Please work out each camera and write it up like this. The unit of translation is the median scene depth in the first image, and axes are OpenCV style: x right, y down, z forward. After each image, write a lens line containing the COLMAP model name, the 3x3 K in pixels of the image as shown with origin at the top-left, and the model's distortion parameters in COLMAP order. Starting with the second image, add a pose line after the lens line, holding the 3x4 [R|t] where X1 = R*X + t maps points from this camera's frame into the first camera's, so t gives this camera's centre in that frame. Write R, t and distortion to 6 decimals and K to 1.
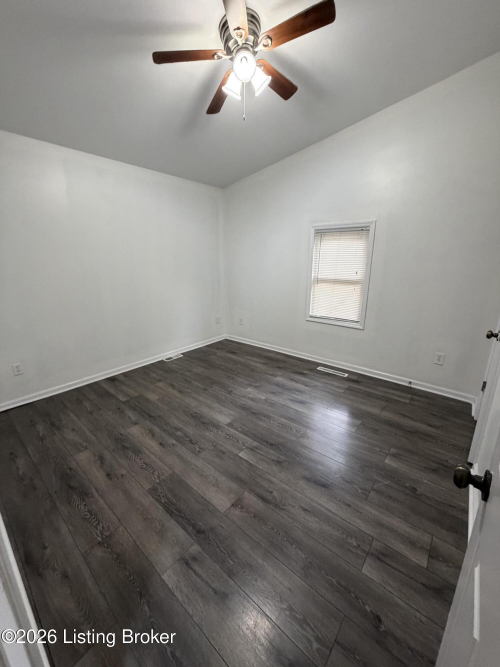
lens RADIAL K [[264.9, 0, 250.0], [0, 264.9, 333.5], [0, 0, 1]] dist [0.000818, 0.000015]
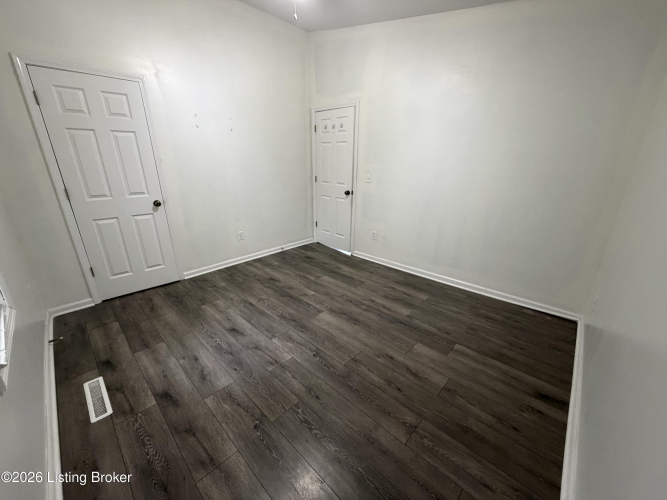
lens RADIAL K [[264.9, 0, 333.5], [0, 264.9, 250.0], [0, 0, 1]] dist [0.000818, 0.000015]
pose [[-0.998409, -0.020312, 0.052605, -0.180091], [0.013137, 0.823419, 0.567282, -0.470677], [-0.054838, 0.567070, -0.821842, 1.716360]]
